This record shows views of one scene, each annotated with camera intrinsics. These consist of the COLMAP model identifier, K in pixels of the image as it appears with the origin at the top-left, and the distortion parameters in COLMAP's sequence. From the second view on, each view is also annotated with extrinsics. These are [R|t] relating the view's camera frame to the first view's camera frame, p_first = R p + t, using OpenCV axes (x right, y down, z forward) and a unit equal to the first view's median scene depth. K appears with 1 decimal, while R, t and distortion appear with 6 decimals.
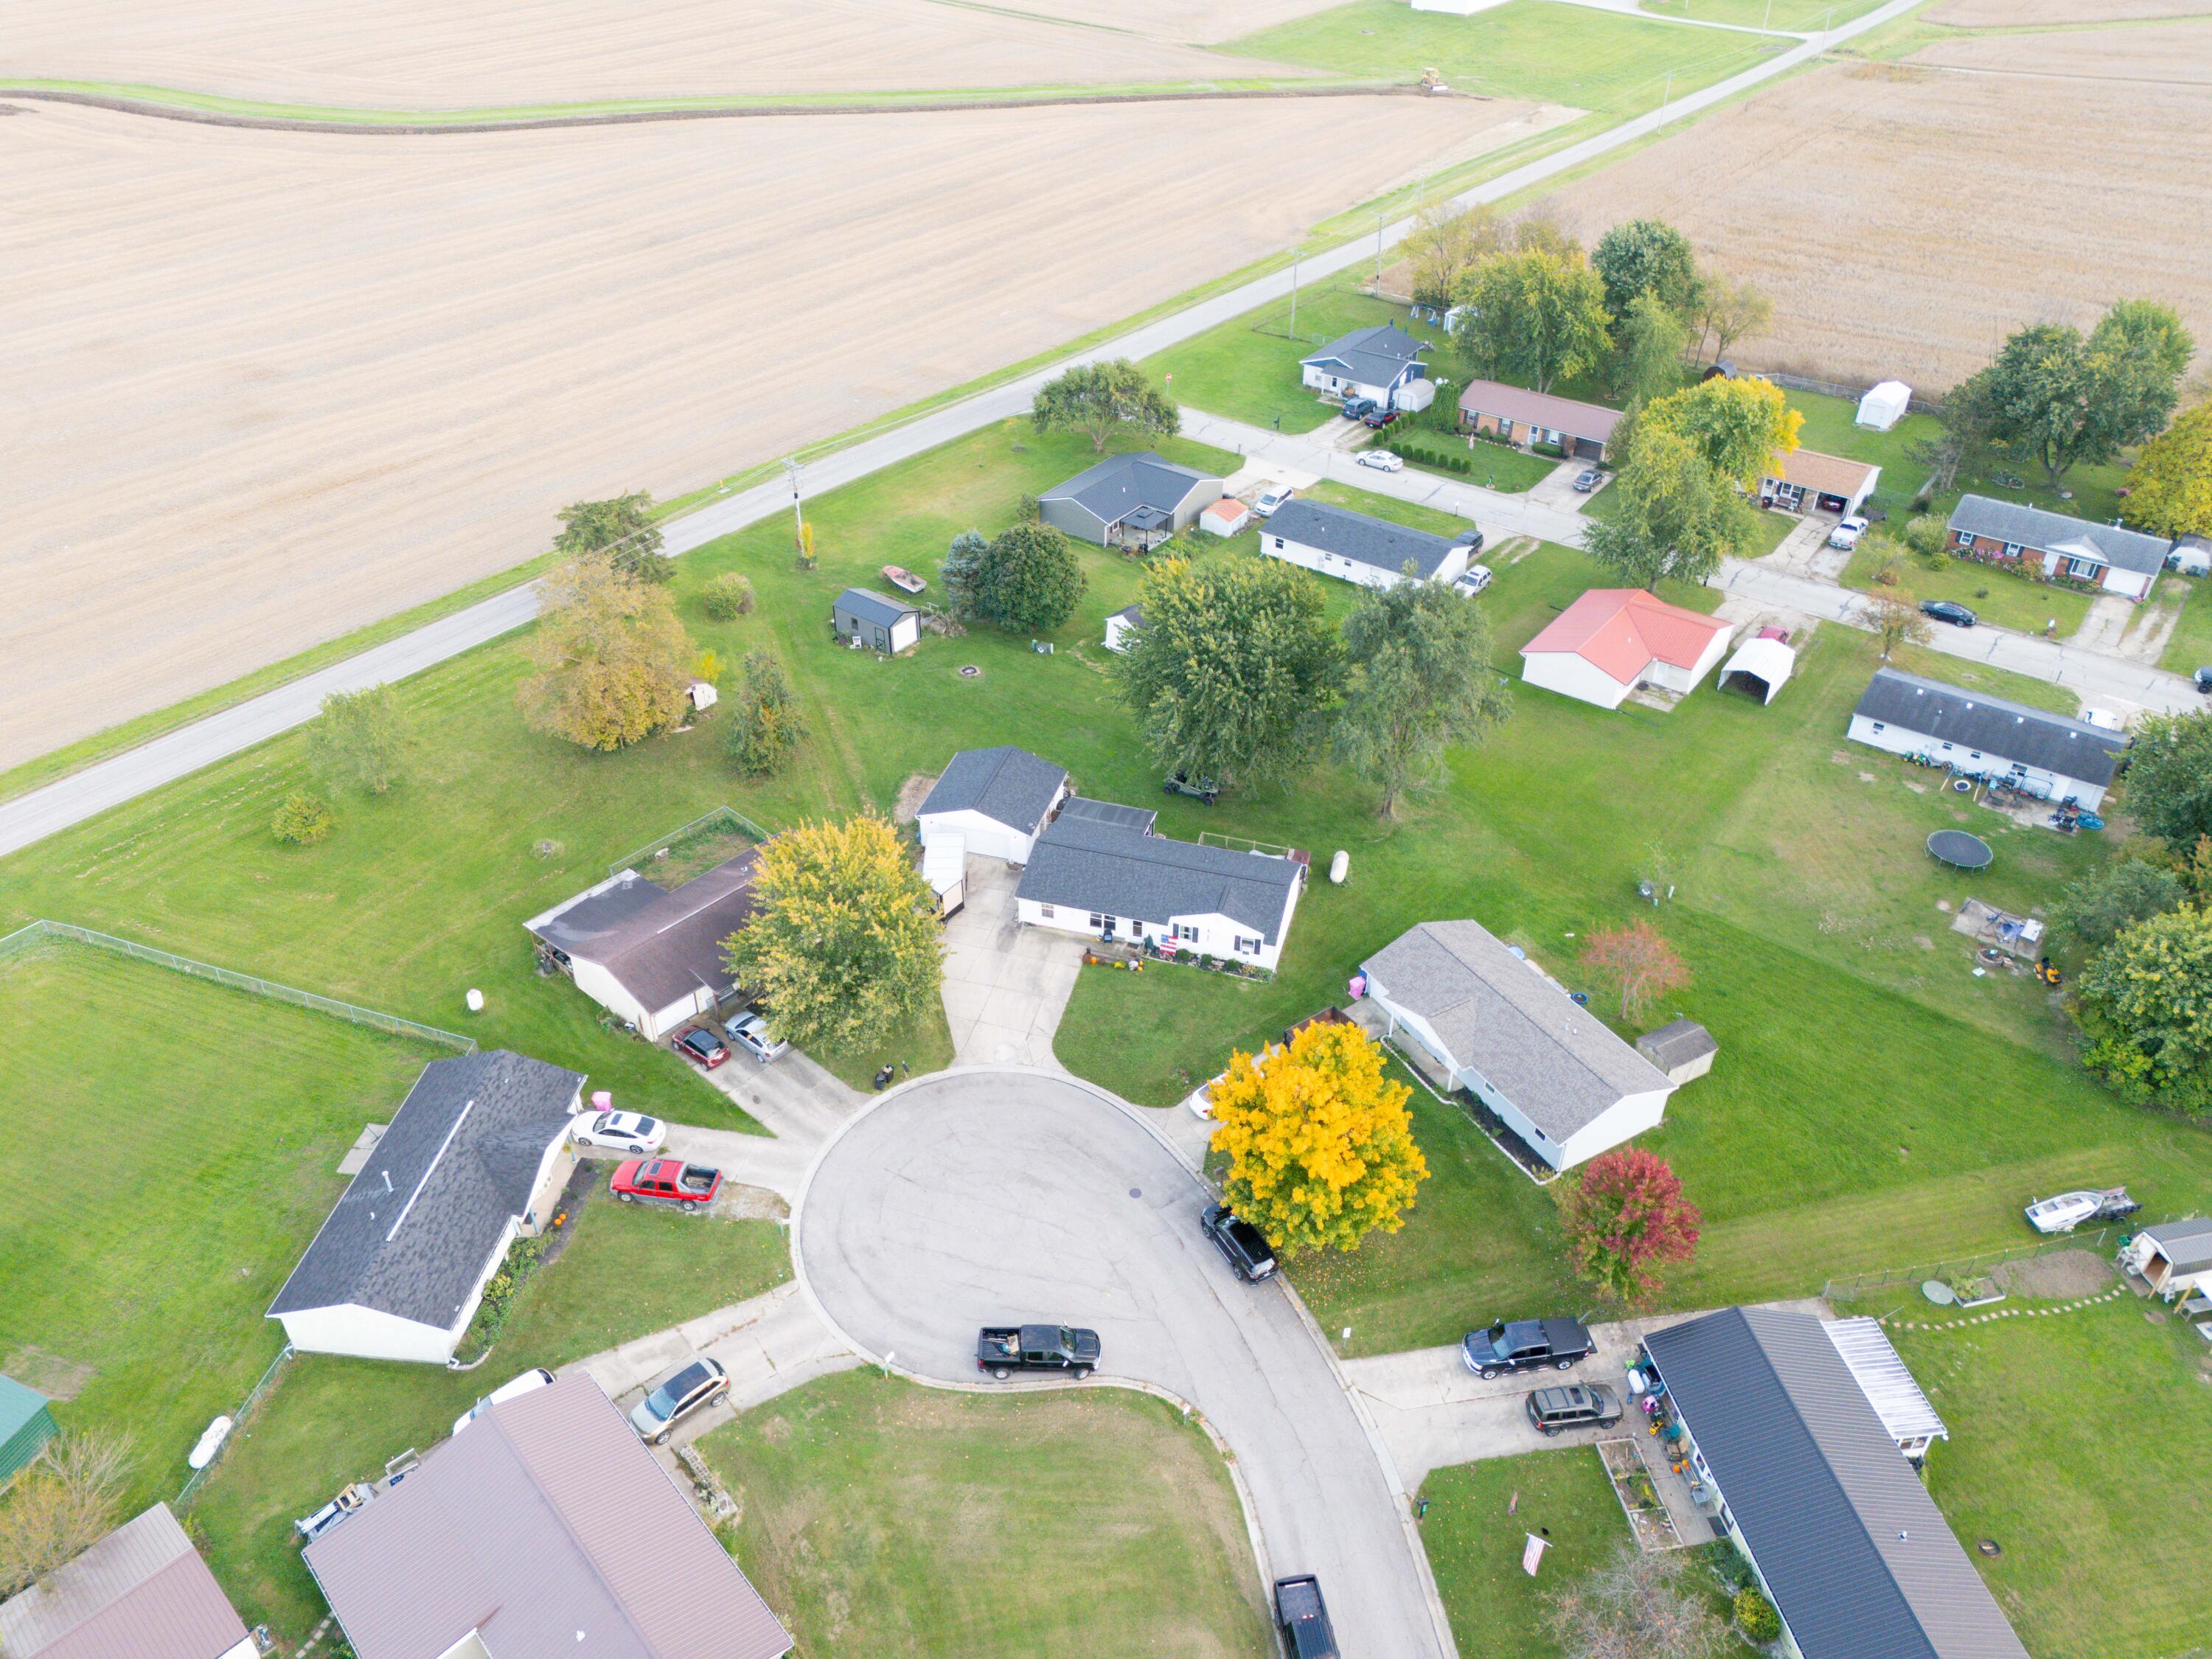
lens RADIAL K [[1613.6, 0, 1106.0], [0, 1613.6, 829.5], [0, 0, 1]] dist [0.077224, -0.064926]
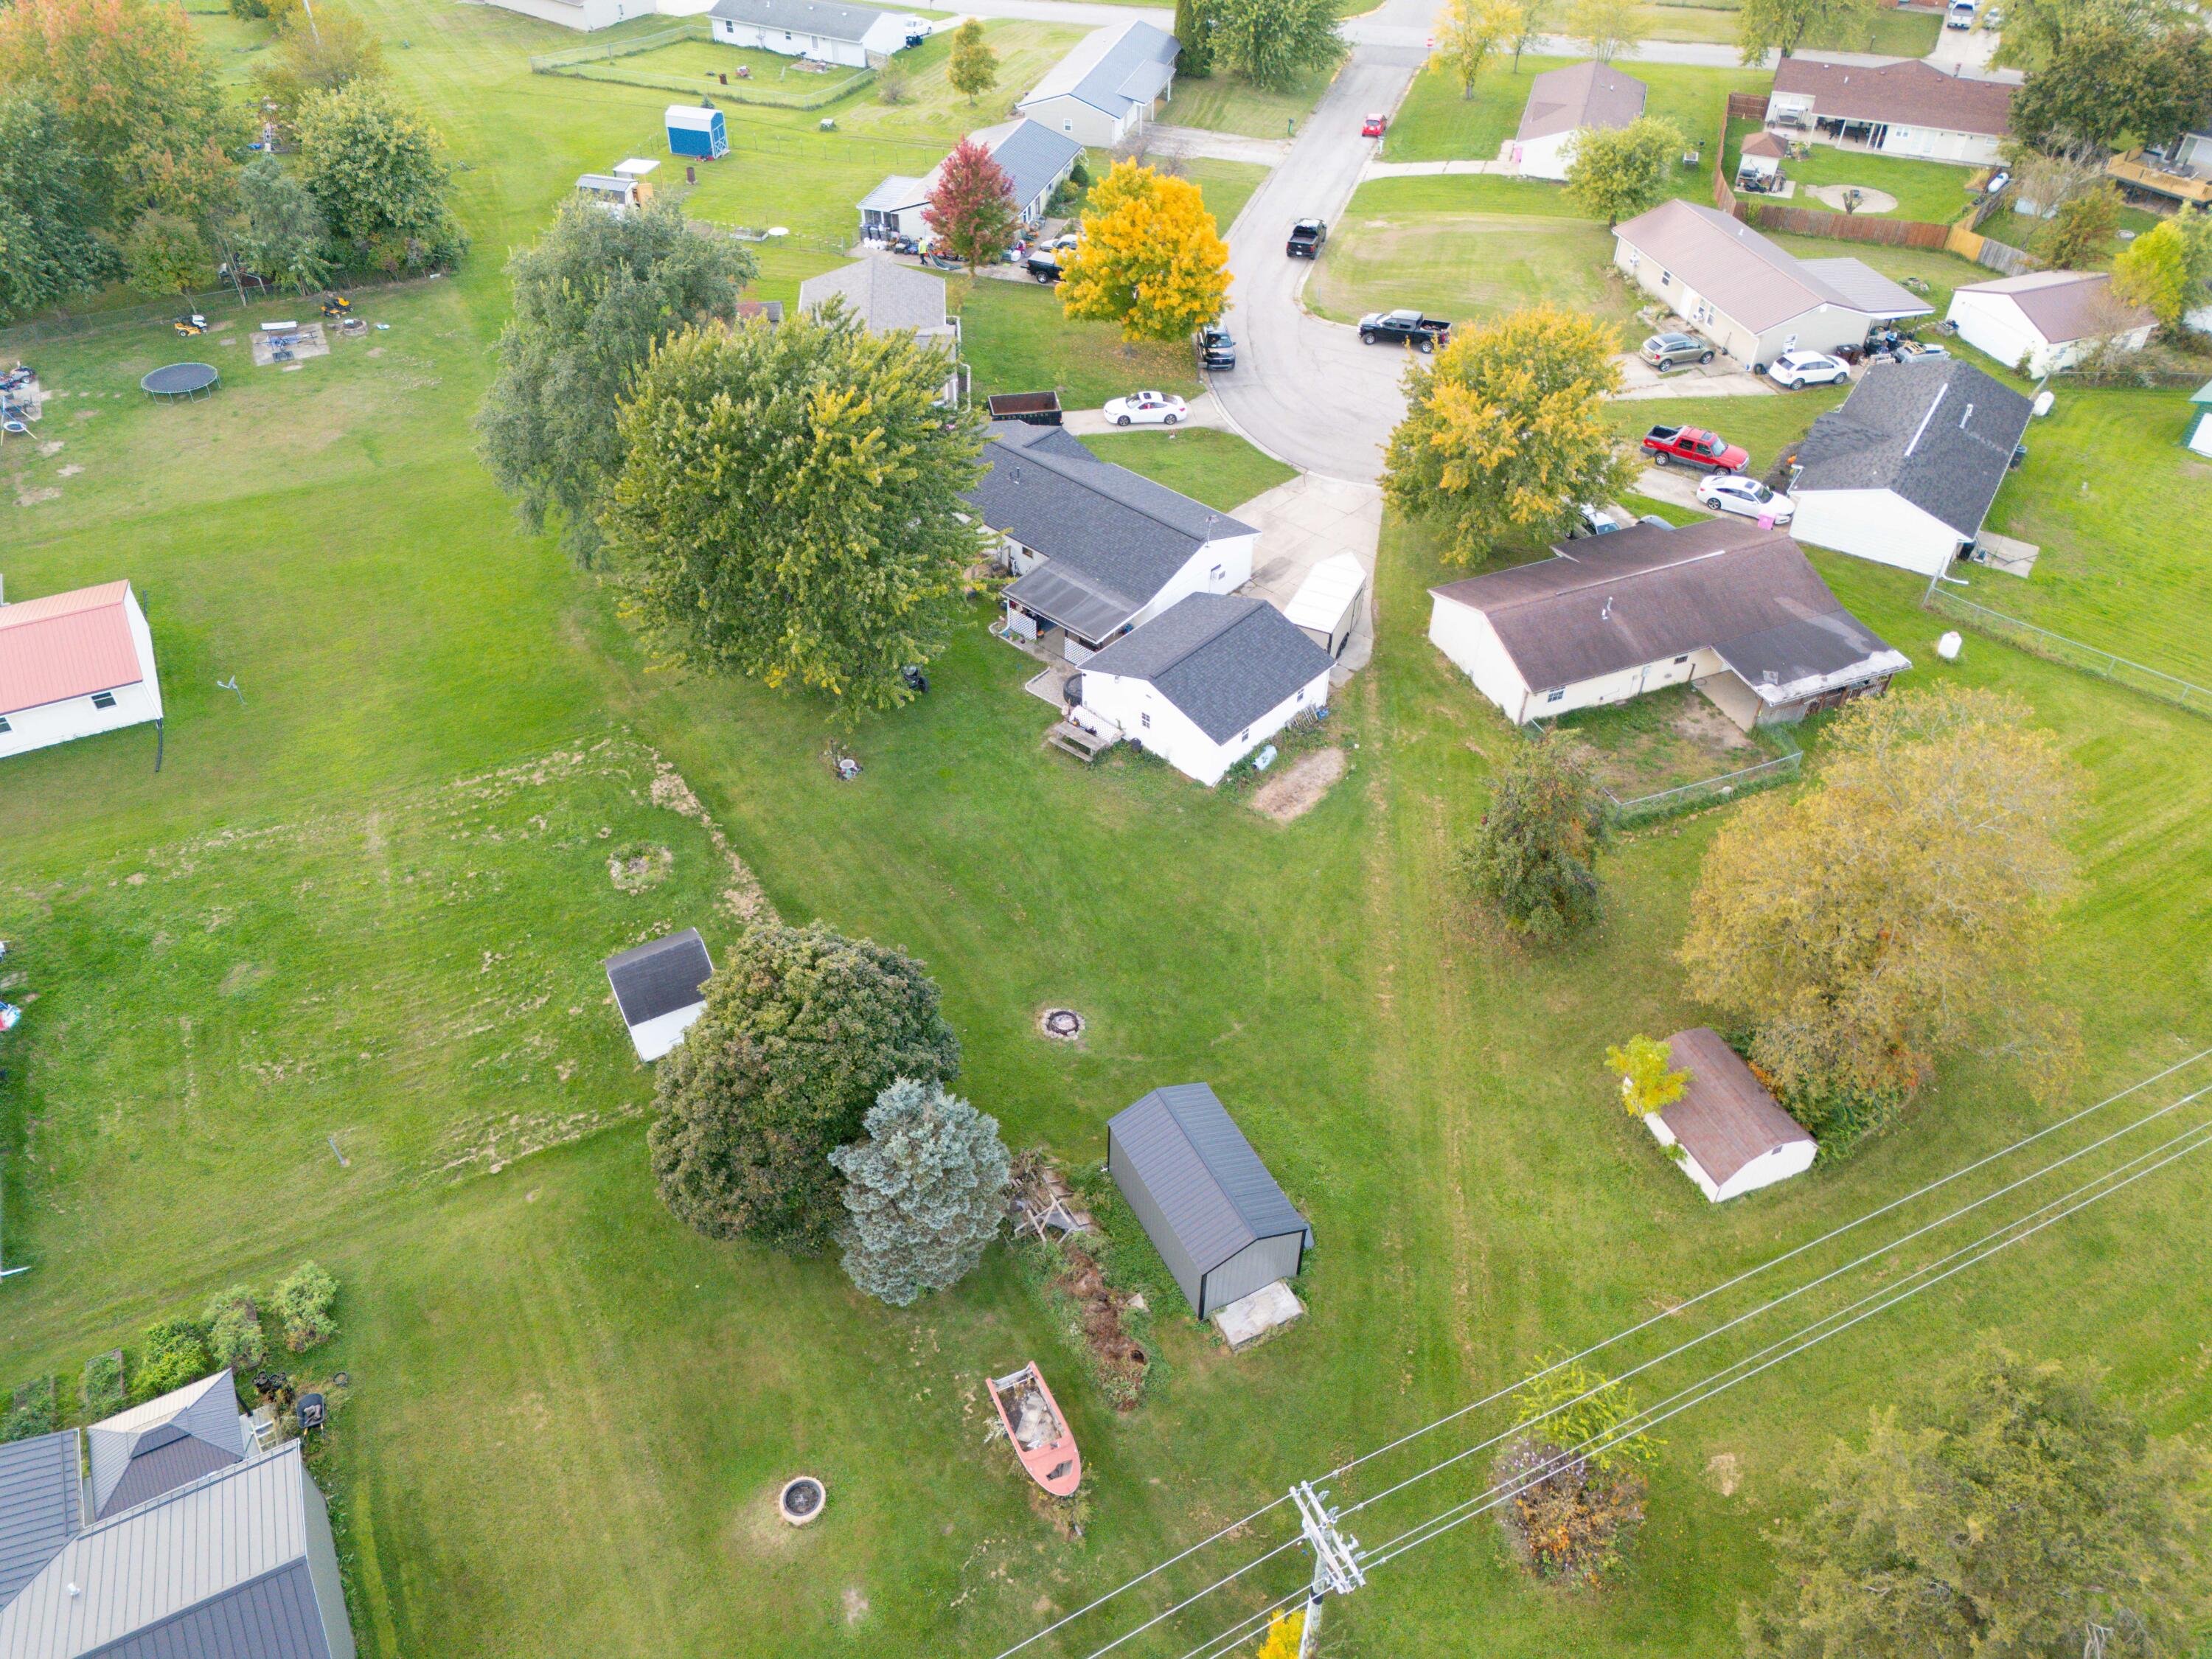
lens RADIAL K [[1613.6, 0, 1106.0], [0, 1613.6, 829.5], [0, 0, 1]] dist [0.077224, -0.064926]
pose [[-0.897372, -0.311295, 0.312760, -0.230196], [0.239302, 0.252194, 0.937621, -0.559185], [-0.370753, 0.916239, -0.151819, 1.053447]]
